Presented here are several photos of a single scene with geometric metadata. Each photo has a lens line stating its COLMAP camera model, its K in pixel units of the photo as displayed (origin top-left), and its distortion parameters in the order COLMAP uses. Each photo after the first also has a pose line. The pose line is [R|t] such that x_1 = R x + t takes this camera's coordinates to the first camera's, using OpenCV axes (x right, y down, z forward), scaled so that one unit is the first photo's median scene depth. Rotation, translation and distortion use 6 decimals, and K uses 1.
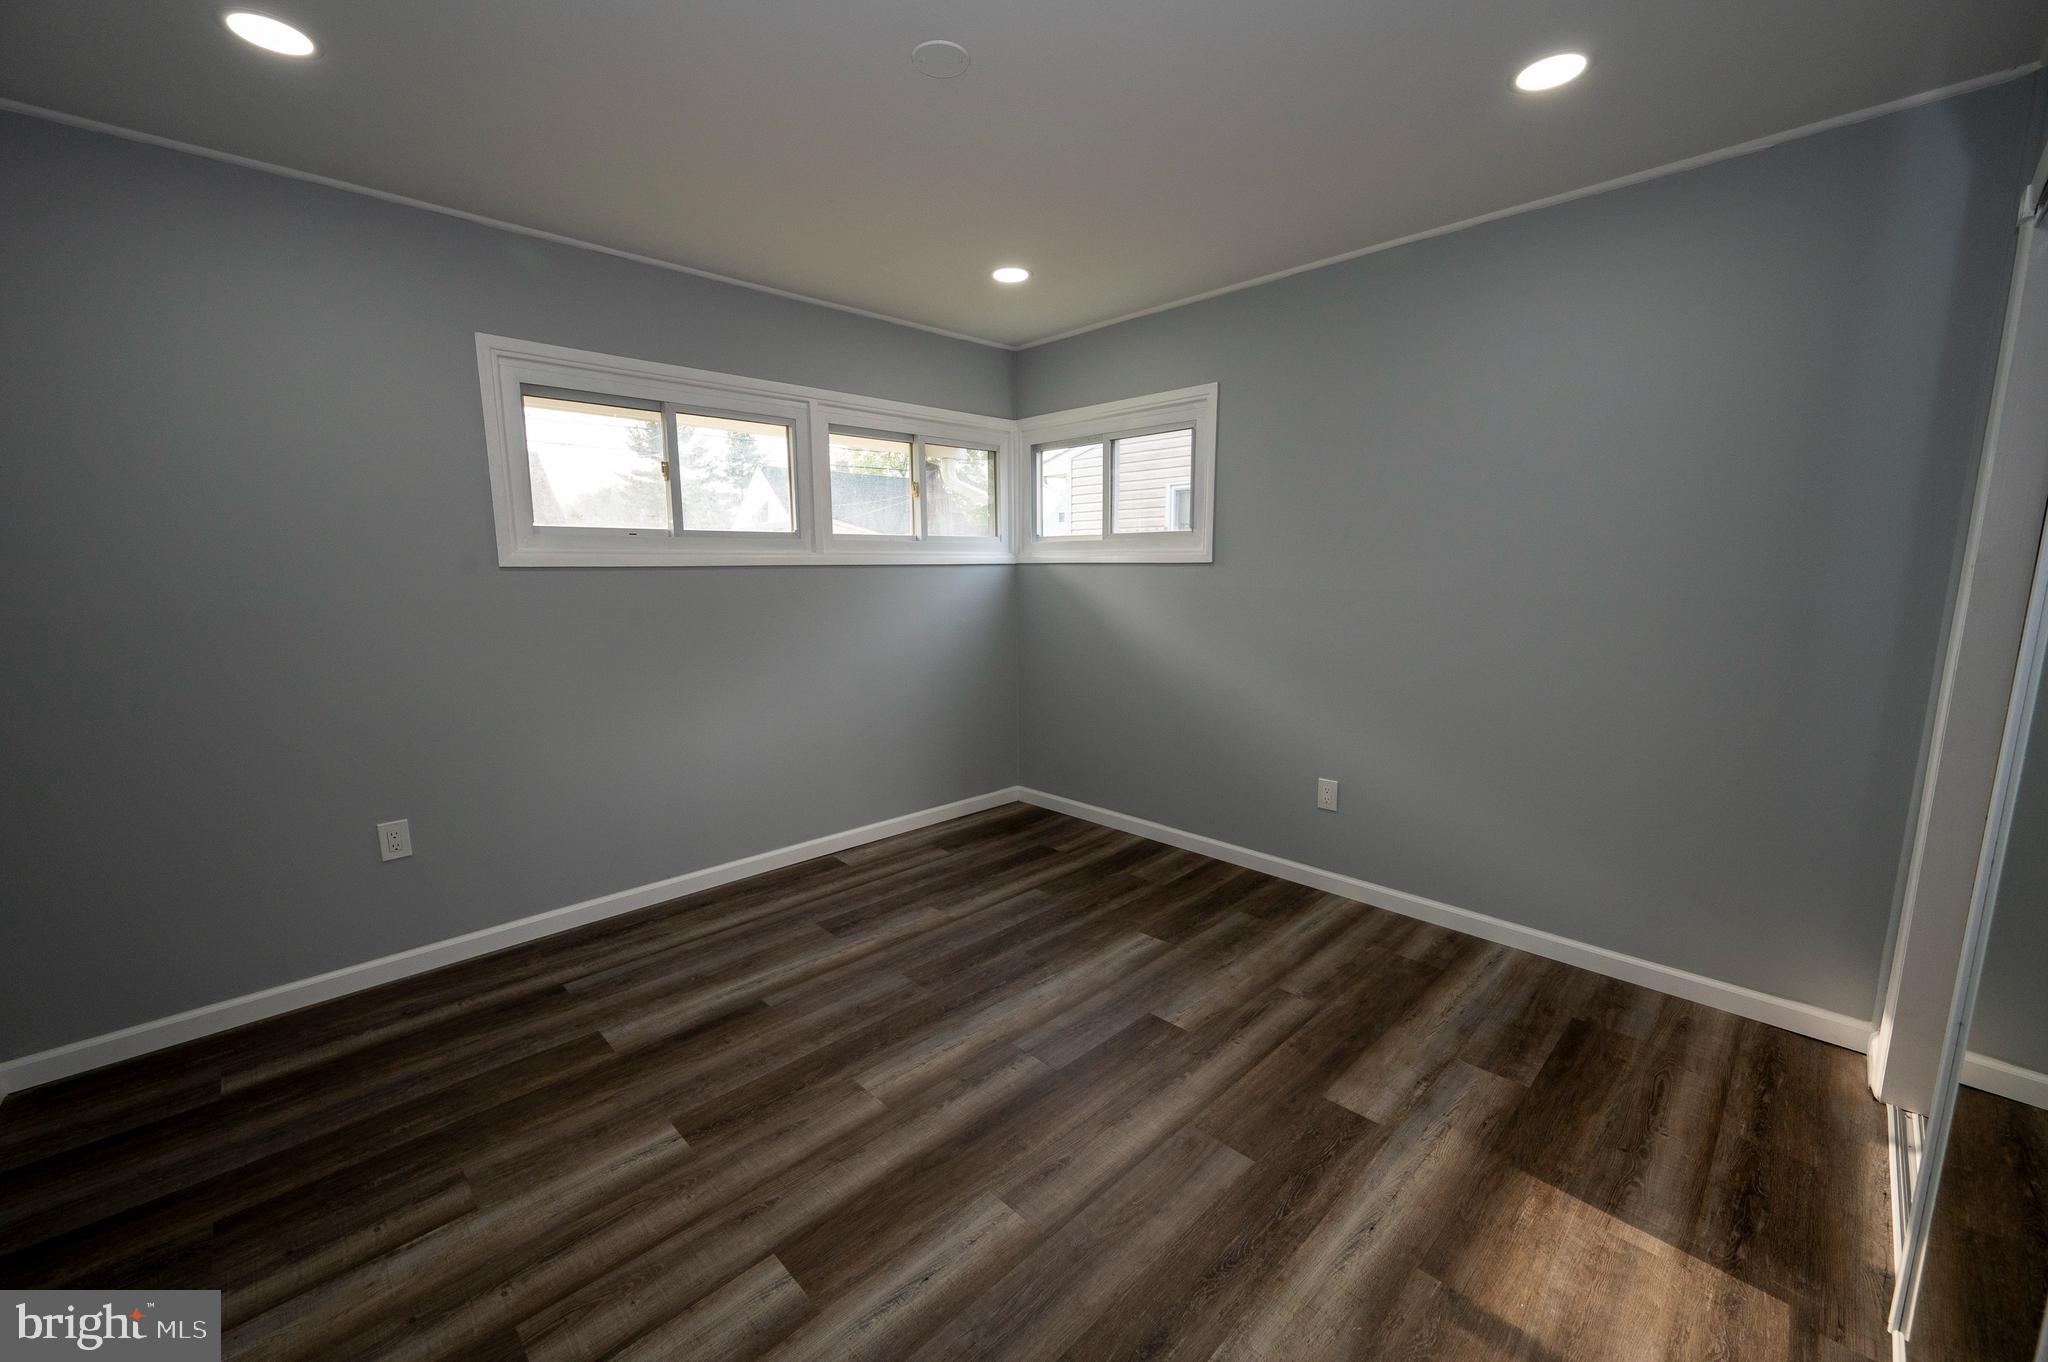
lens RADIAL K [[807.3, 0, 1027.4], [0, 807.3, 680.7], [0, 0, 1]] dist [-0.000370, 0.000455]
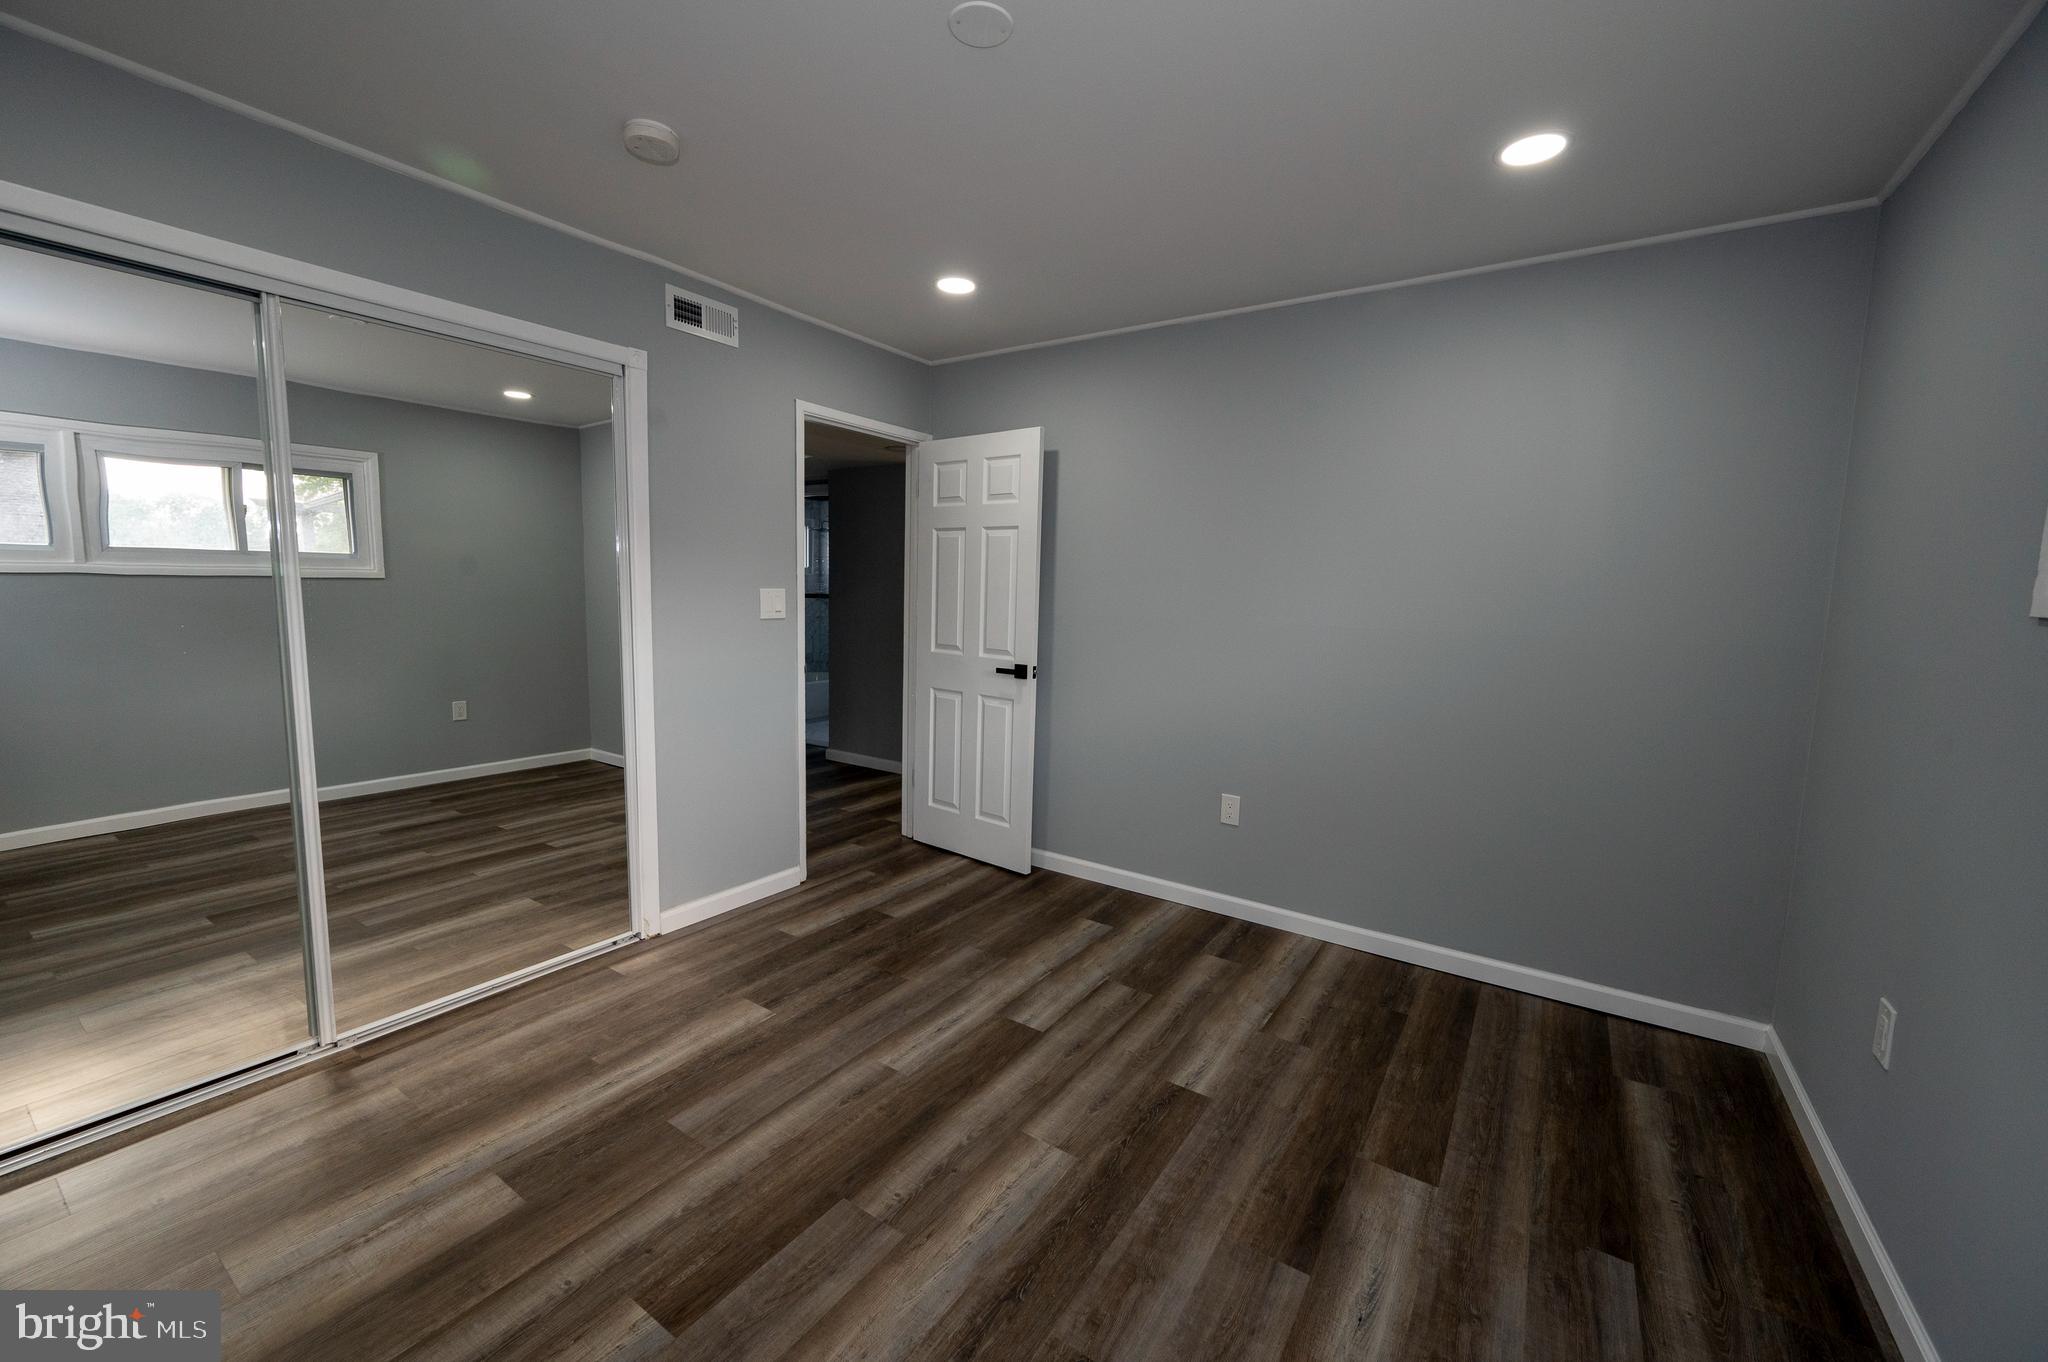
lens RADIAL K [[807.3, 0, 1027.4], [0, 807.3, 680.7], [0, 0, 1]] dist [-0.000370, 0.000455]
pose [[-0.978852, 0.004420, -0.204523, 0.020998], [-0.050645, 0.963409, 0.263207, -0.264541], [0.198203, 0.267999, -0.942811, 1.771743]]
